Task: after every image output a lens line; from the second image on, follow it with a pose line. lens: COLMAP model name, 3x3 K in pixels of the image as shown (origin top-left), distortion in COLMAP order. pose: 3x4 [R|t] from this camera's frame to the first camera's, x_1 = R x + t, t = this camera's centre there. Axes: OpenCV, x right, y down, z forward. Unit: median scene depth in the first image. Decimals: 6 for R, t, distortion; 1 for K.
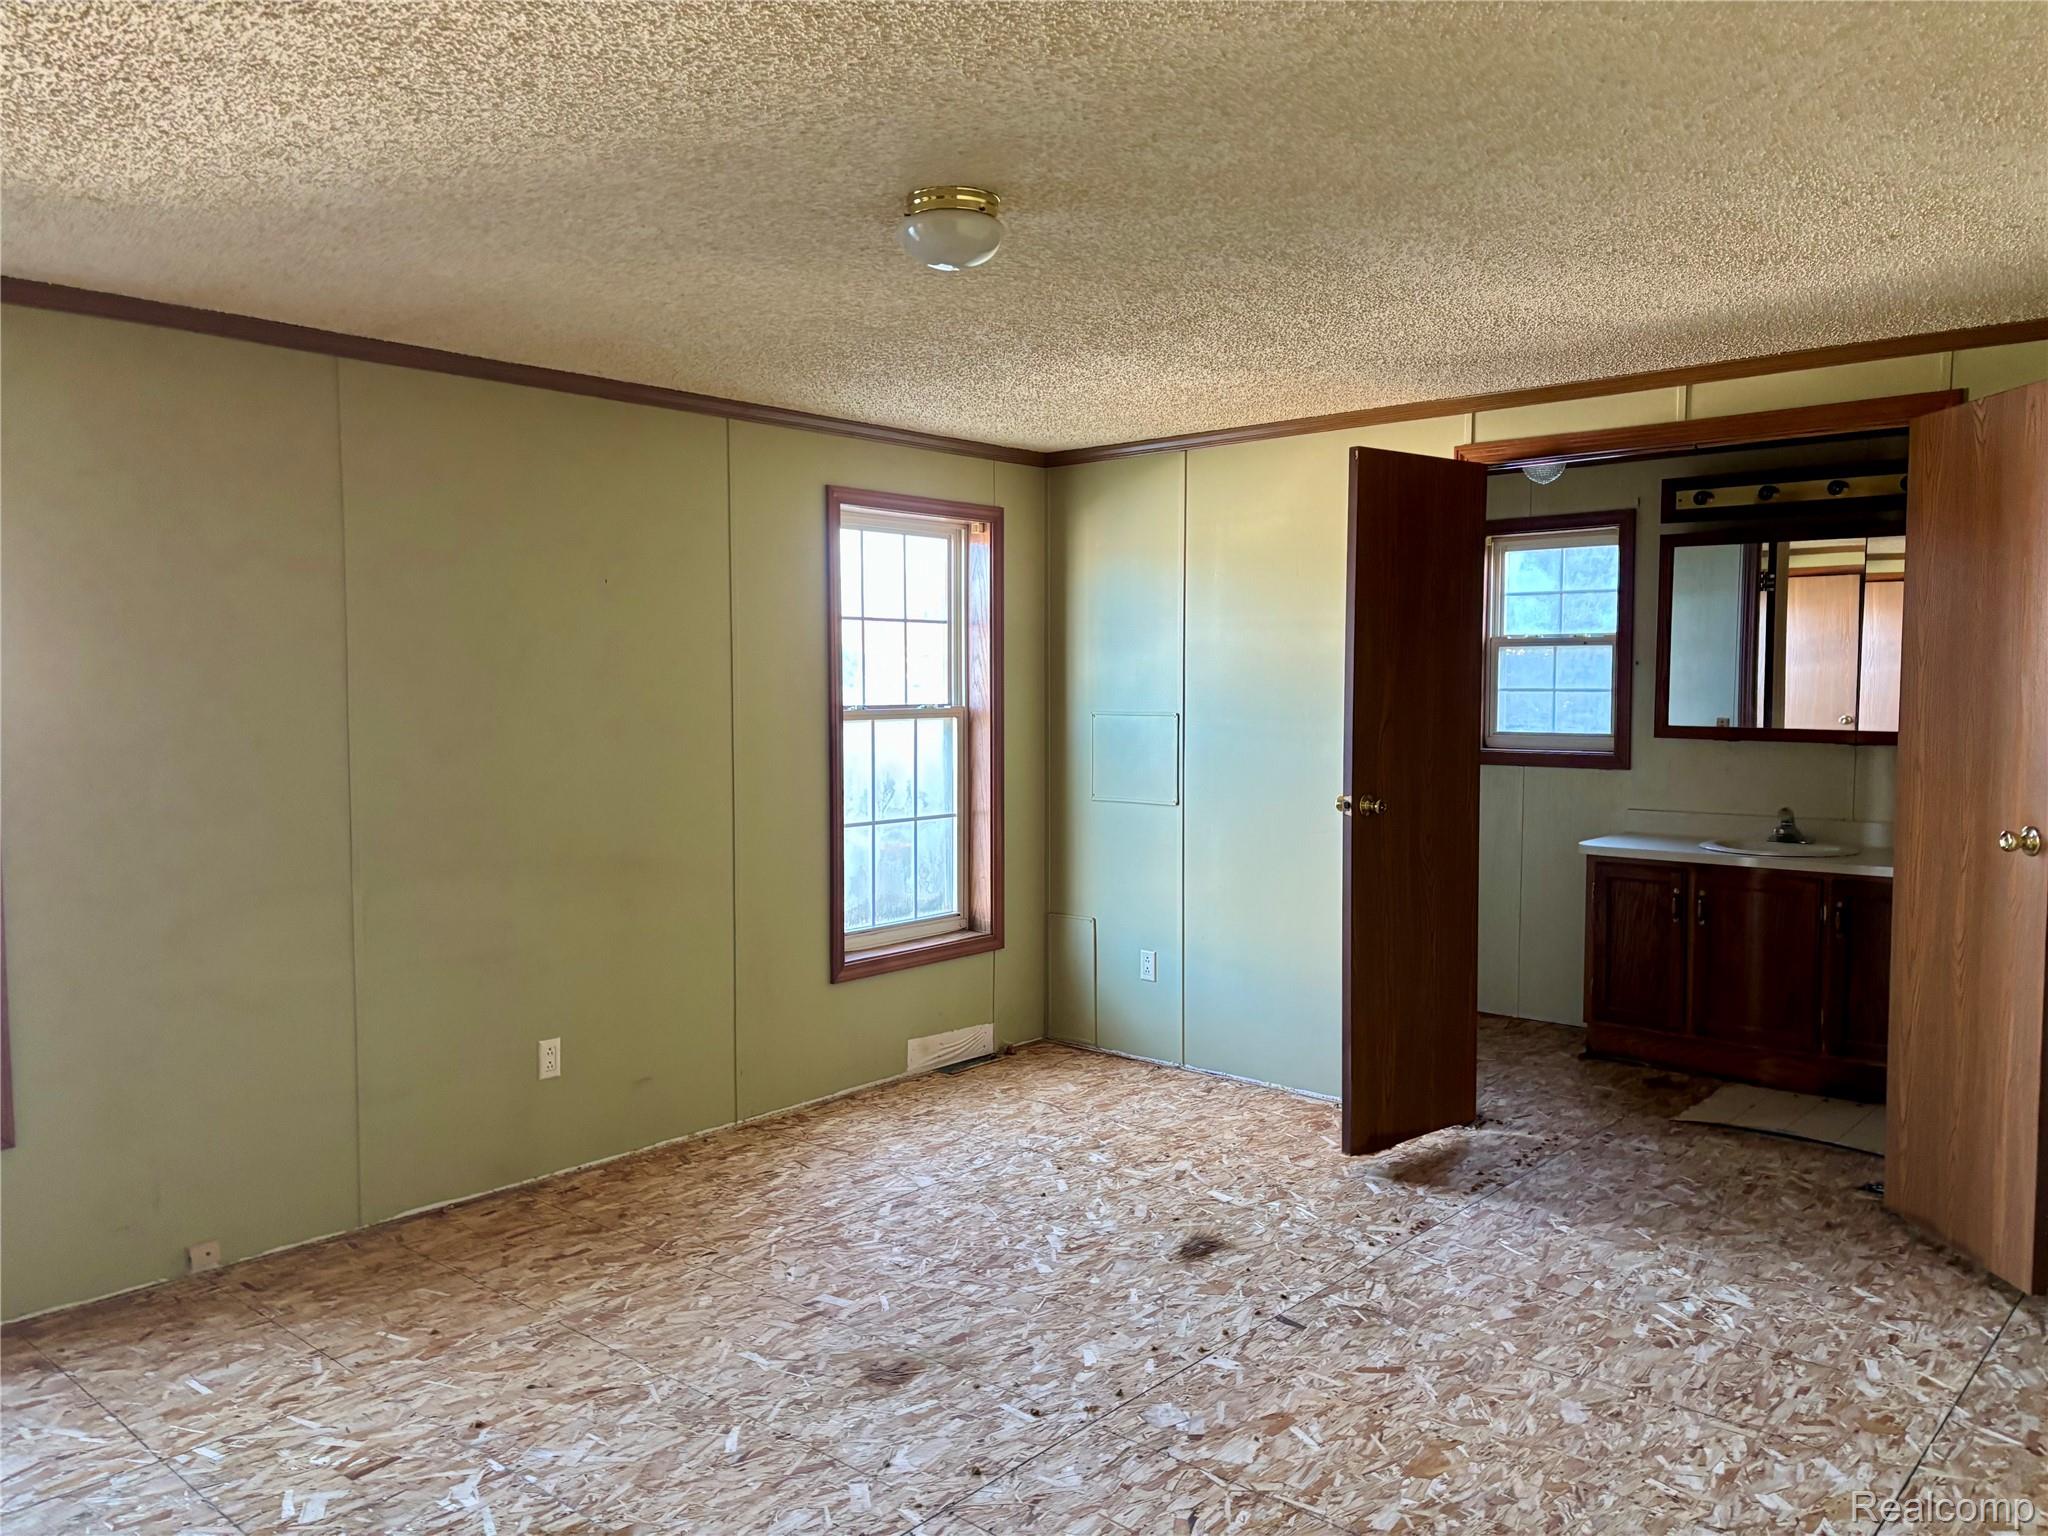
lens RADIAL K [[1540.7, 0, 1030.6], [0, 1540.7, 786.2], [0, 0, 1]] dist [-0.000311, -0.005517]
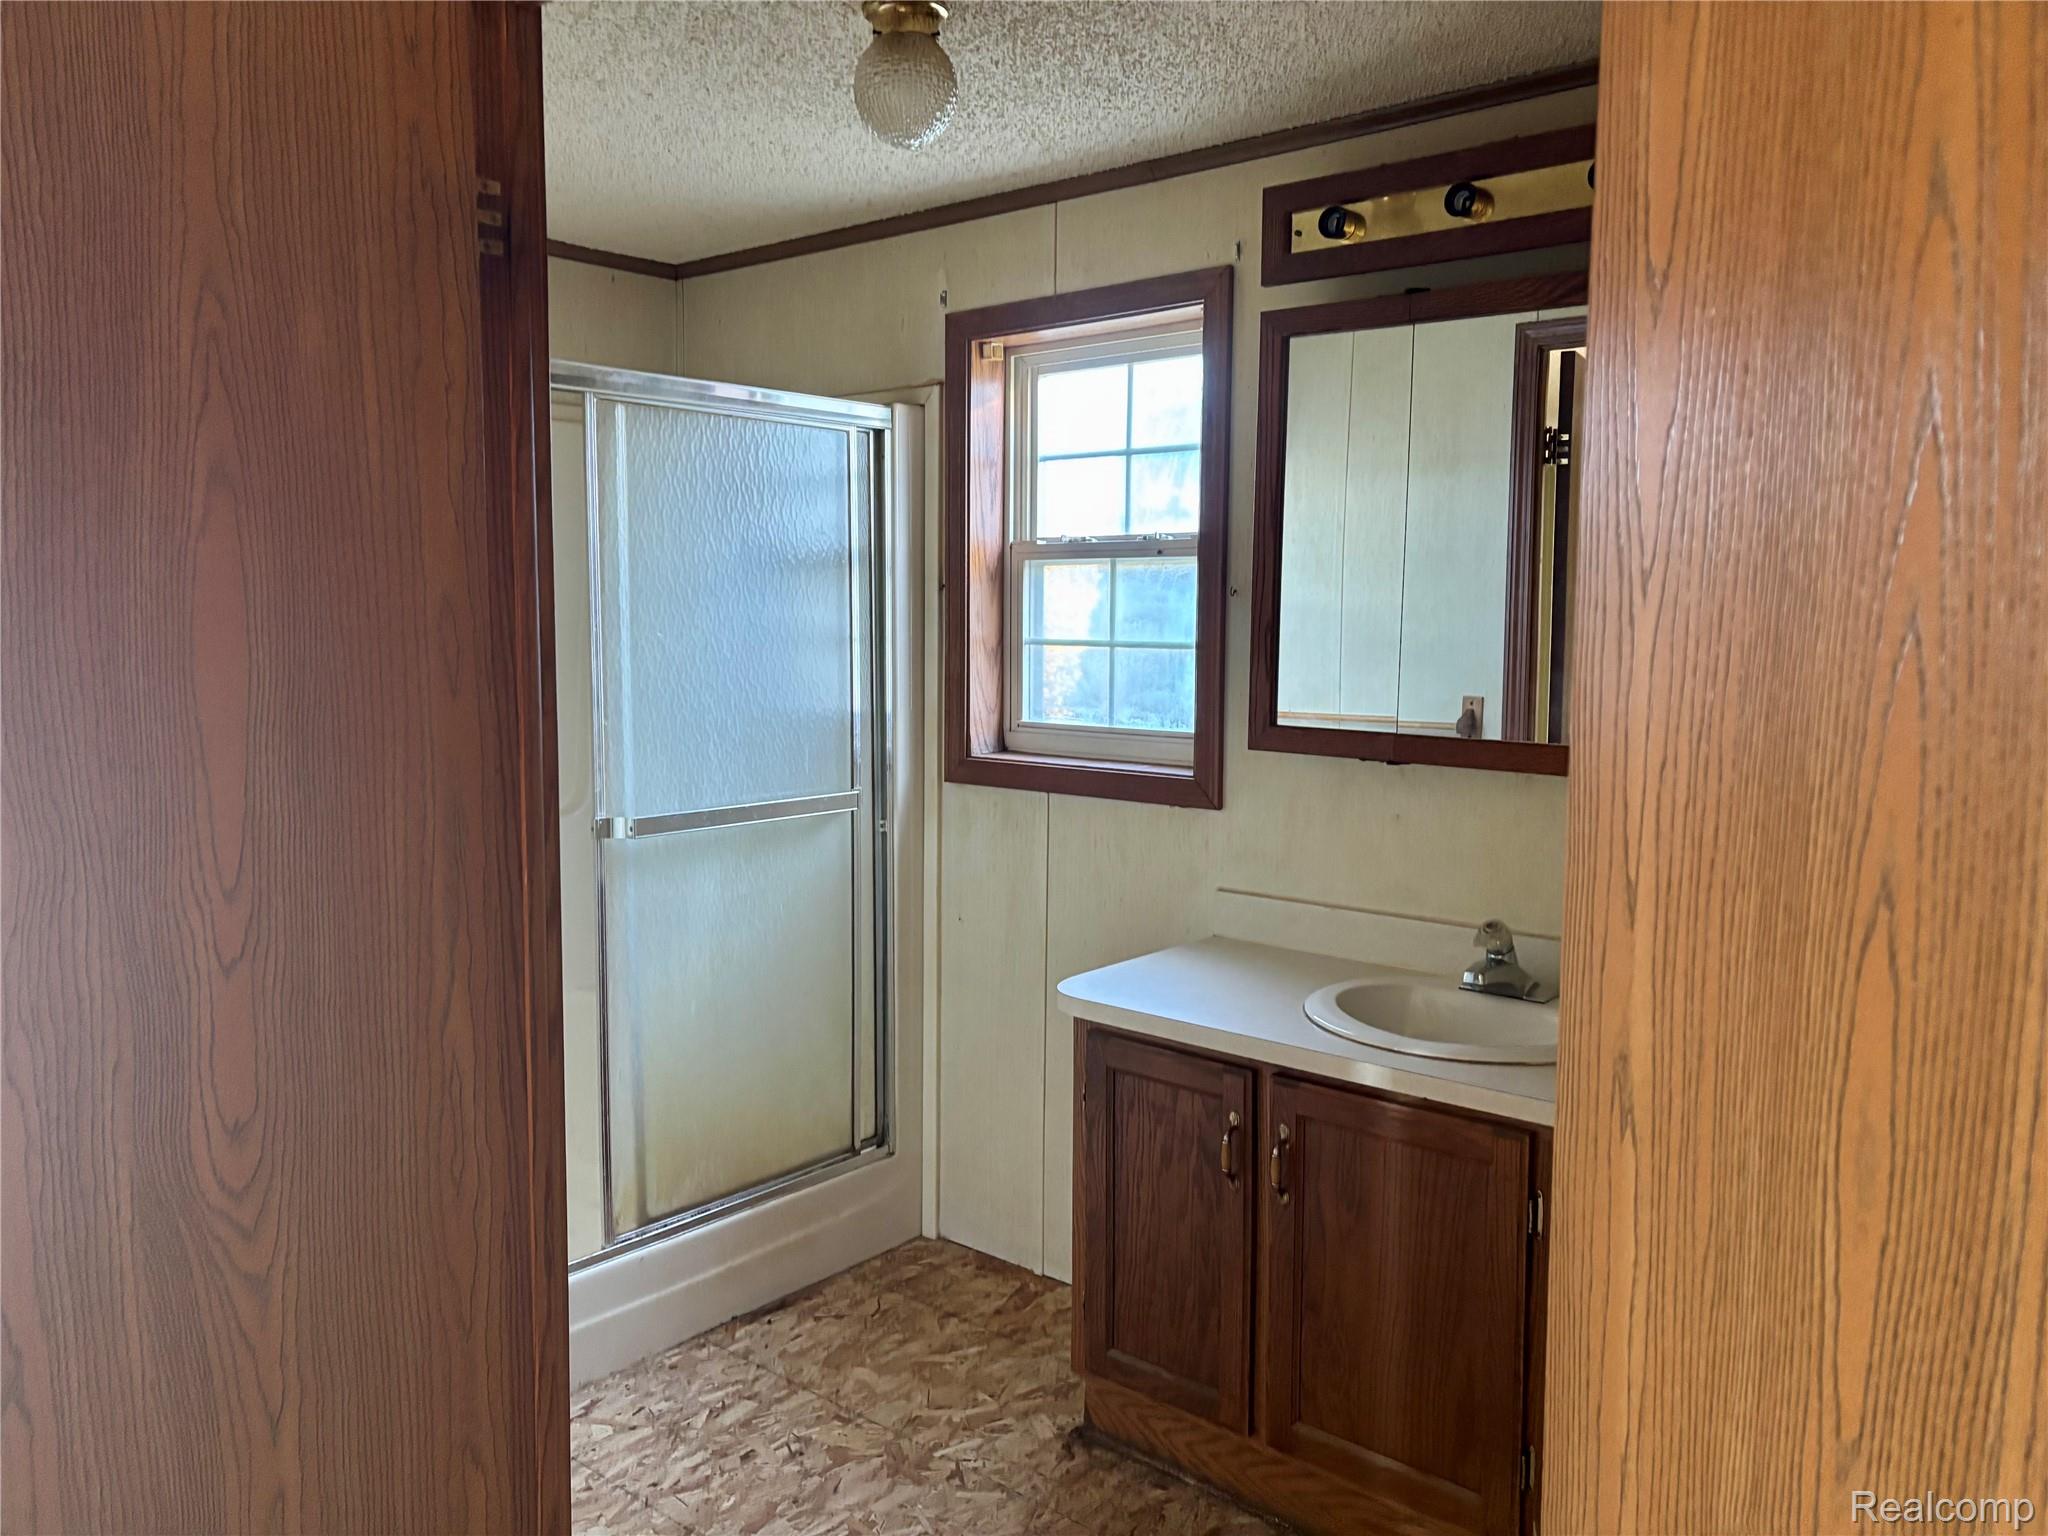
lens RADIAL K [[1540.7, 0, 1021.3], [0, 1540.7, 763.1], [0, 0, 1]] dist [-0.000311, -0.005517]
pose [[0.999855, 0.002312, 0.016865, 0.305484], [-0.002802, 0.999574, 0.029054, -0.038039], [-0.016790, -0.029097, 0.999436, 0.495691]]
